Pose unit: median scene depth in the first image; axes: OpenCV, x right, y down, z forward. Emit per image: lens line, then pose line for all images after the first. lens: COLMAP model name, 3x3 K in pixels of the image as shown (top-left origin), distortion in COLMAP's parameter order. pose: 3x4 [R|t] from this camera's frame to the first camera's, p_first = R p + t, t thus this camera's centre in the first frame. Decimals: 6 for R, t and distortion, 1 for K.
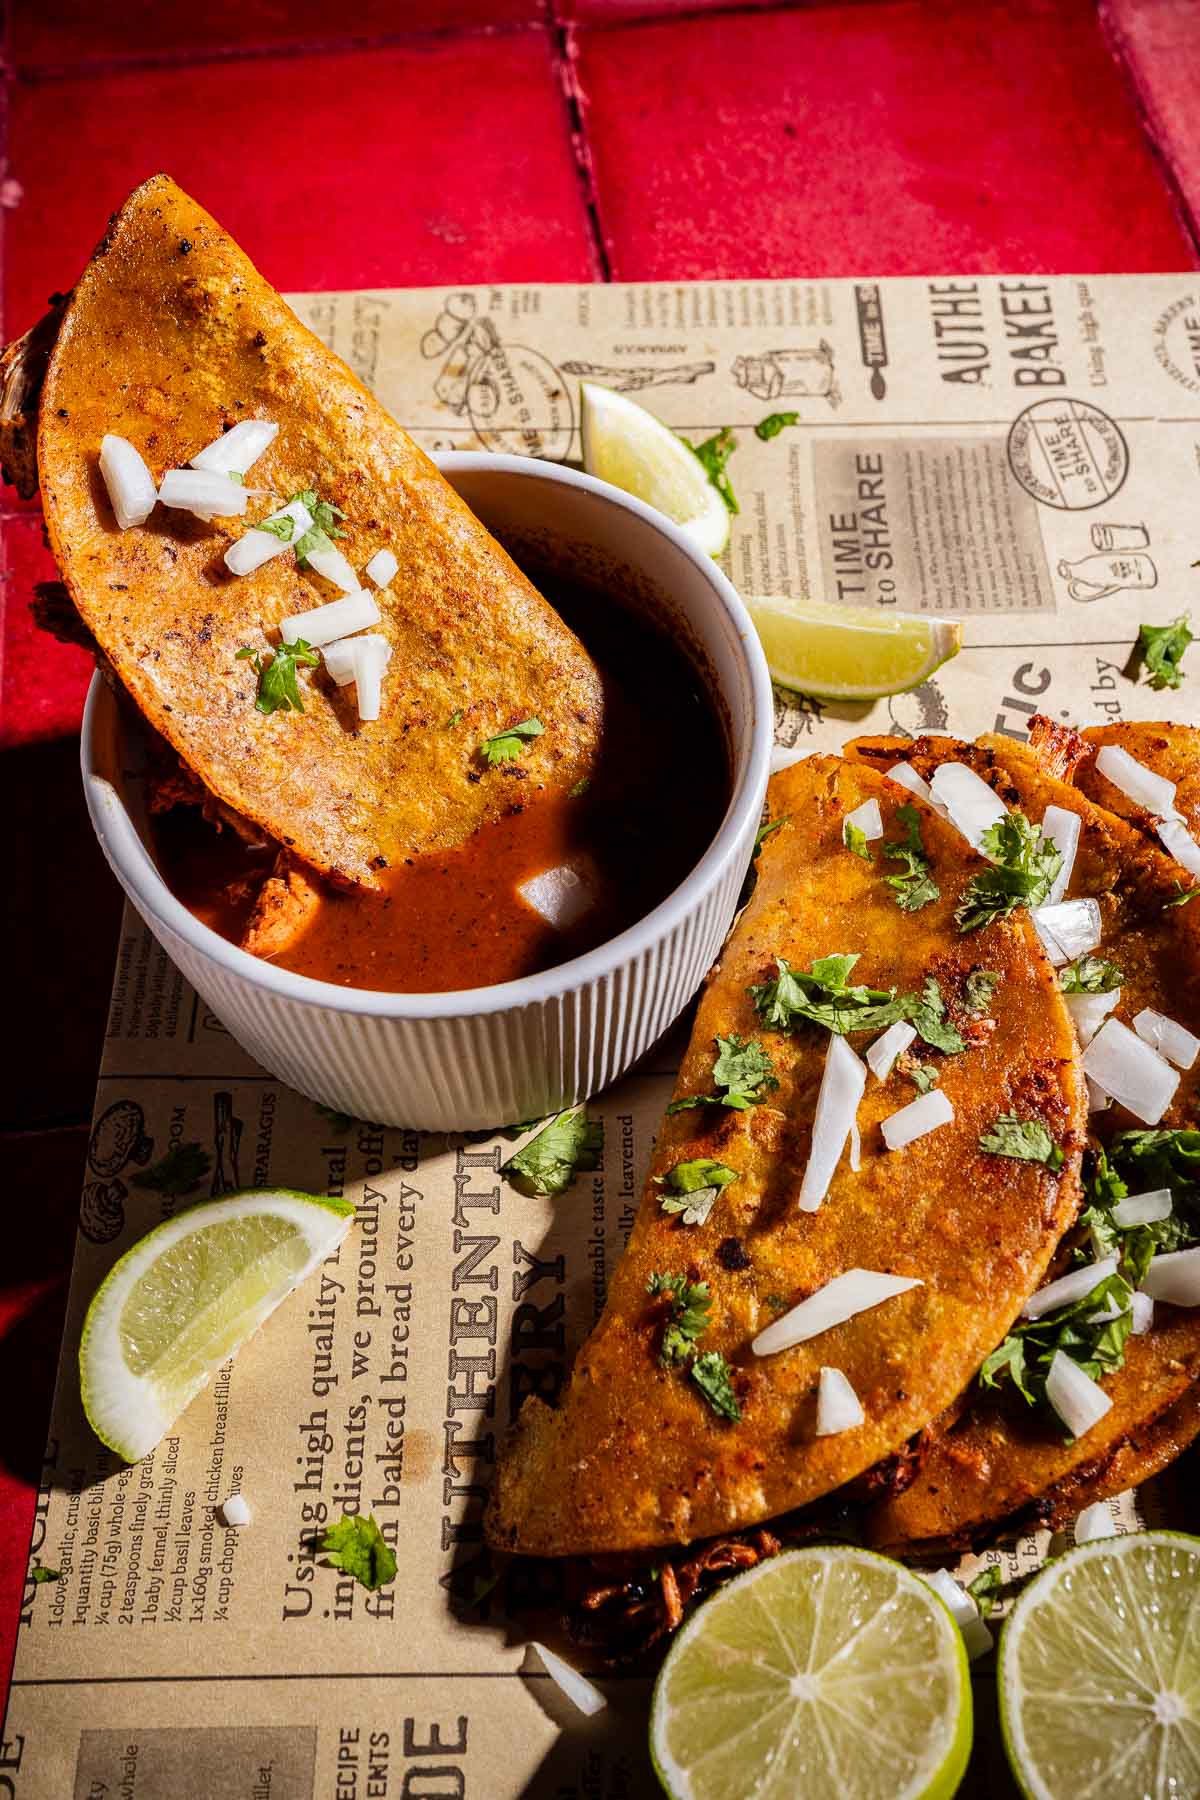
lens RADIAL K [[1809.8, 0, 519.1], [0, 1809.8, 900.9], [0, 0, 1]] dist [0.051411, 0.004857]
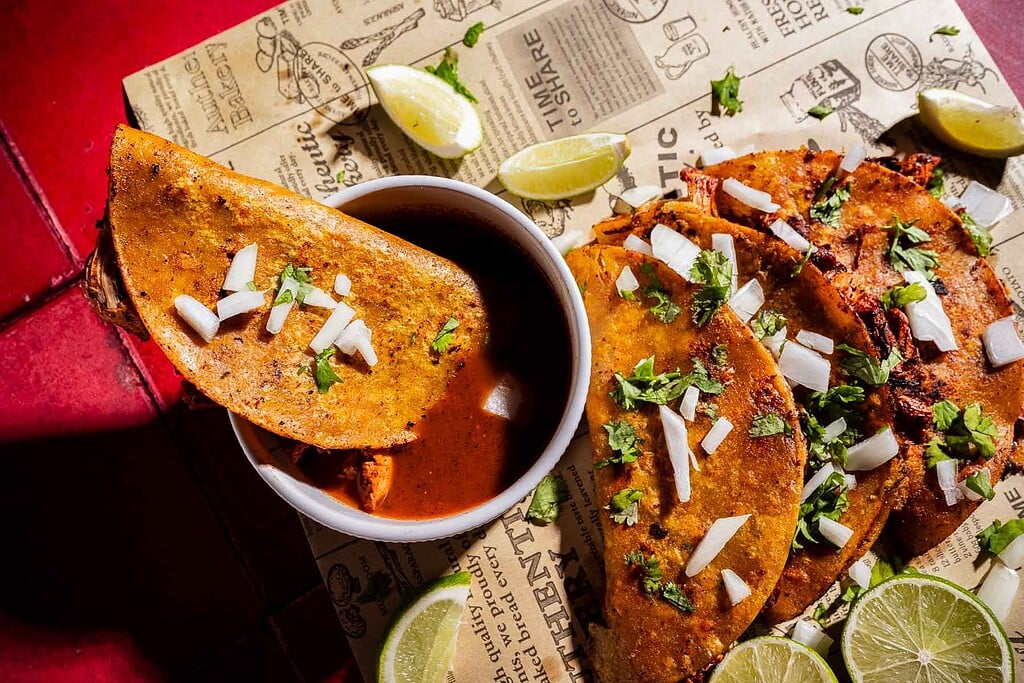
lens RADIAL K [[1009.0, 0, 469.8], [0, 1009.0, 344.9], [0, 0, 1]] dist [0.048970, 0.012891]
pose [[0.905201, -0.424639, 0.017133, -0.003274], [0.398545, 0.862193, 0.312707, -0.397427], [-0.147560, -0.276234, 0.949695, 0.010538]]
